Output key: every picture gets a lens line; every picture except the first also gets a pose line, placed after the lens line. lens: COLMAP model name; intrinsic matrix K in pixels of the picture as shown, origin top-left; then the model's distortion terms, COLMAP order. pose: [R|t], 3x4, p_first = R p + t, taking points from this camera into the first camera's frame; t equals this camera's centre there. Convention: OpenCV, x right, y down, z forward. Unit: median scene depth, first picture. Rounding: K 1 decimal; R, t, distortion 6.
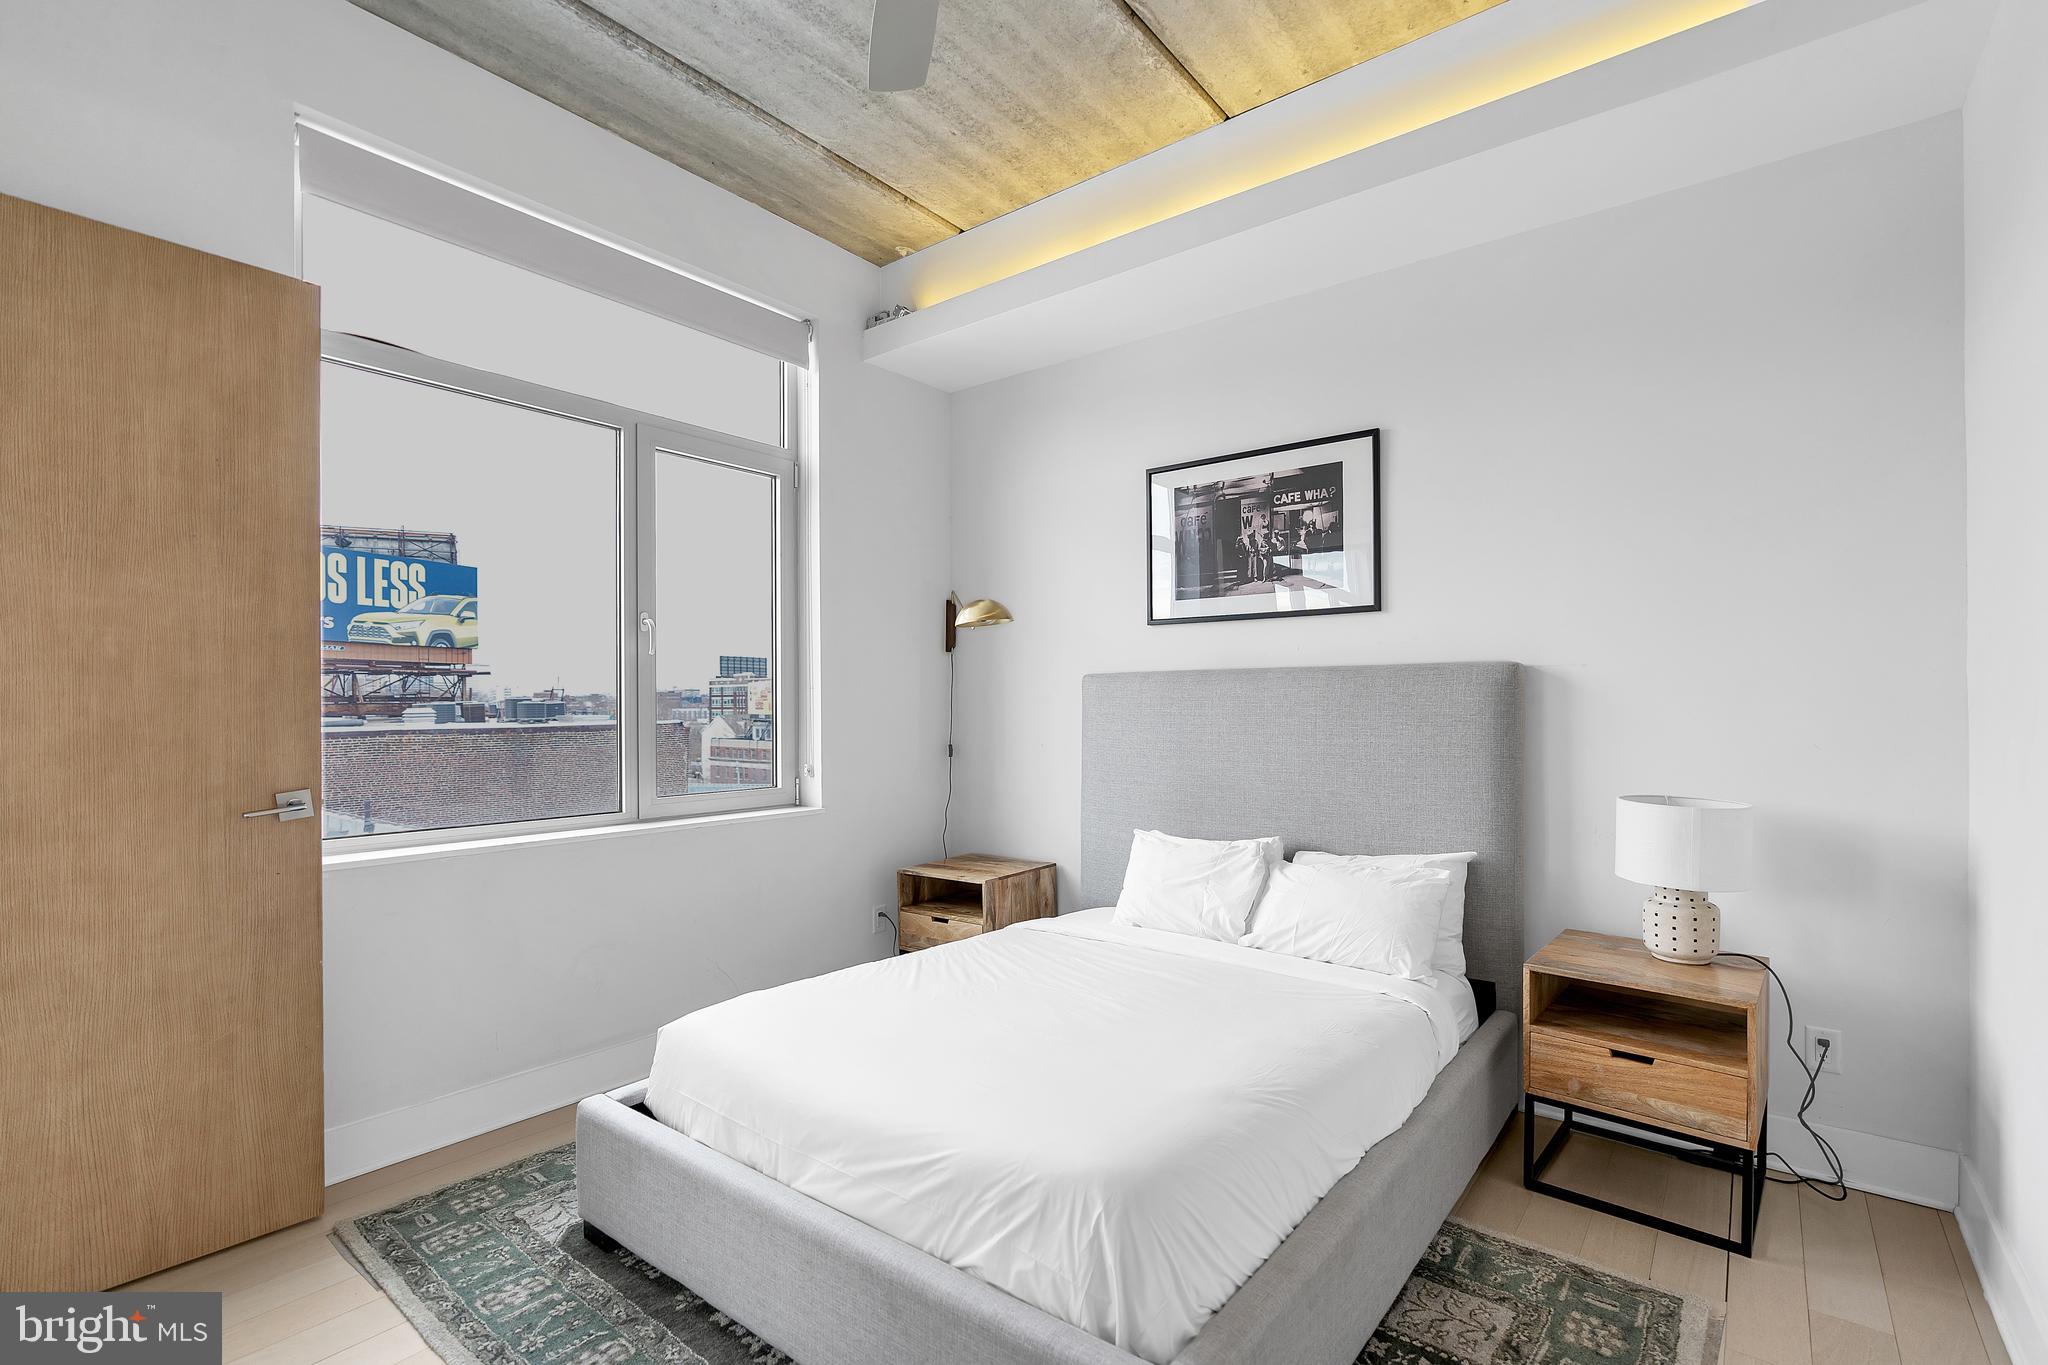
lens RADIAL K [[935.6, 0, 1029.1], [0, 935.6, 693.3], [0, 0, 1]] dist [-0.000424, -0.000277]
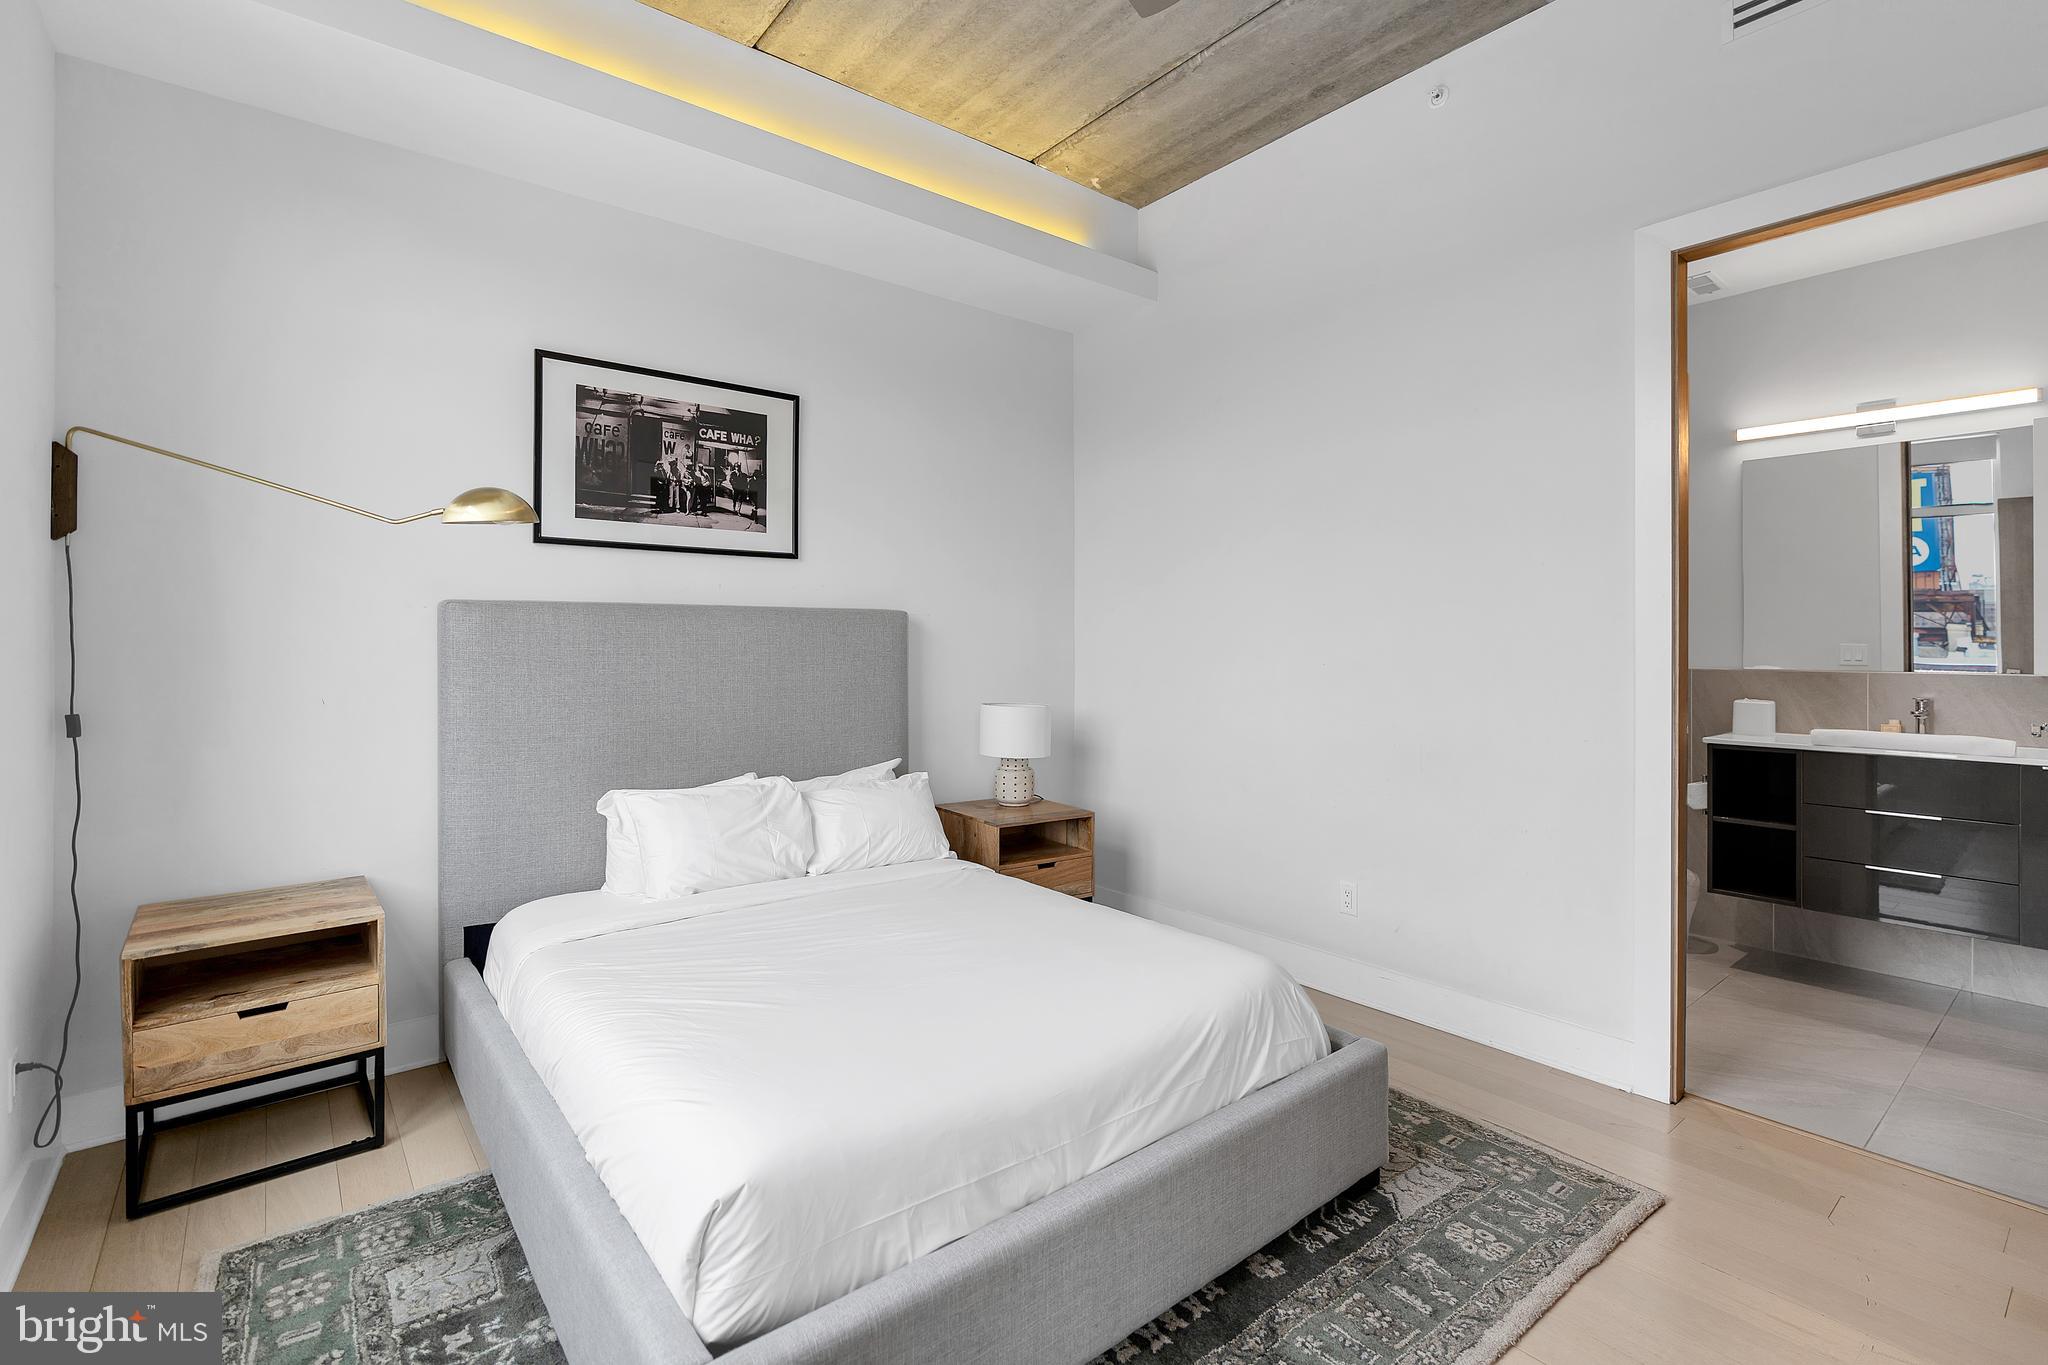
lens RADIAL K [[931.1, 0, 1024.8], [0, 931.1, 629.8], [0, 0, 1]] dist [-0.001634, 0.000388]
pose [[0.233968, 0.010094, 0.972192, -0.600833], [-0.021694, 0.999751, -0.005159, -0.003123], [-0.972002, -0.019884, 0.234129, 0.438045]]
